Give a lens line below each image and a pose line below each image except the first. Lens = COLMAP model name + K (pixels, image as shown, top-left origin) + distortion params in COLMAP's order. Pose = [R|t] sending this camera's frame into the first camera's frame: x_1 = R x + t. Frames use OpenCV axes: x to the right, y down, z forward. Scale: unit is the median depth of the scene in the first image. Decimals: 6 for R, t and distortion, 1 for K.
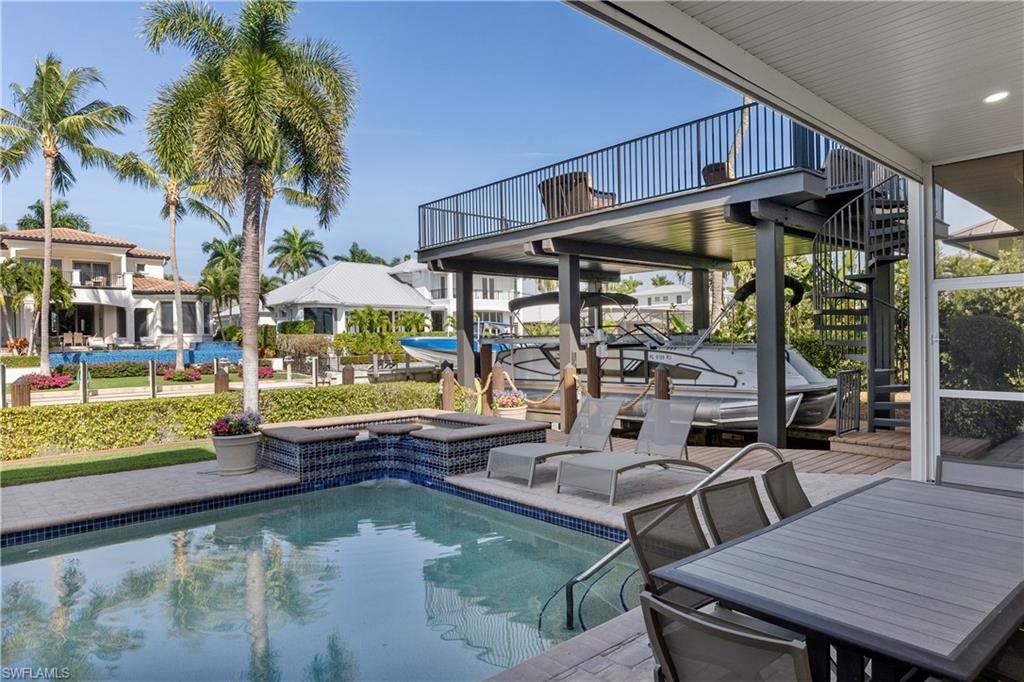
lens RADIAL K [[626.1, 0, 508.7], [0, 626.1, 340.4], [0, 0, 1]] dist [-0.032109, -0.001957]
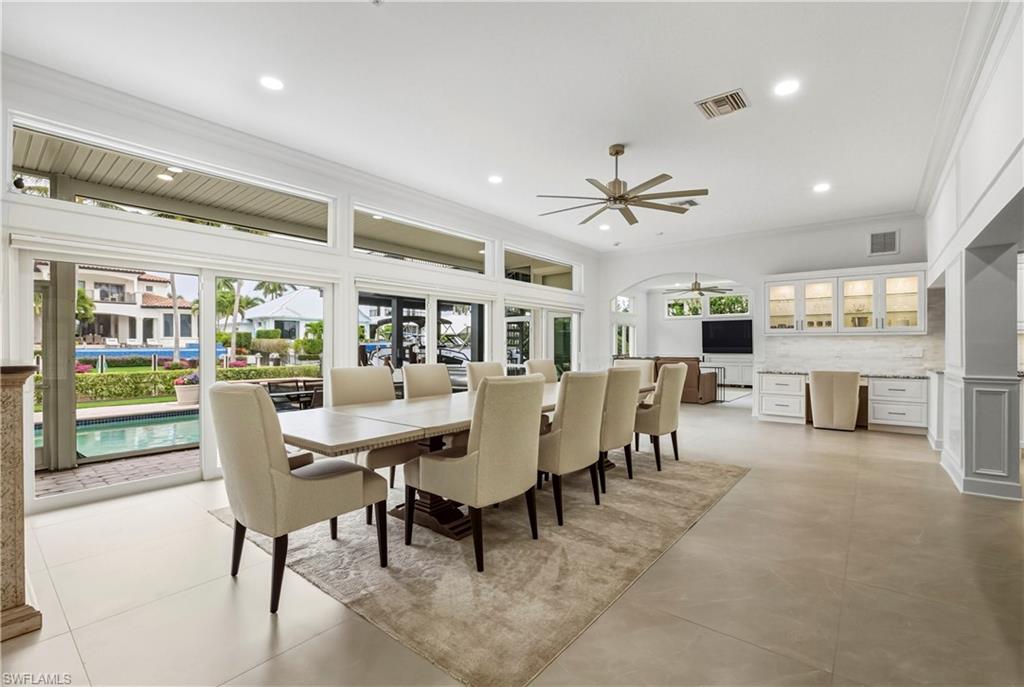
lens RADIAL K [[454.4, 0, 507.7], [0, 454.4, 346.7], [0, 0, 1]] dist [-0.022794, 0.000229]
pose [[0.991004, 0.017095, 0.132735, 0.073842], [-0.016626, 0.999851, -0.004644, 0.003665], [-0.132795, 0.002395, 0.991141, -0.104202]]
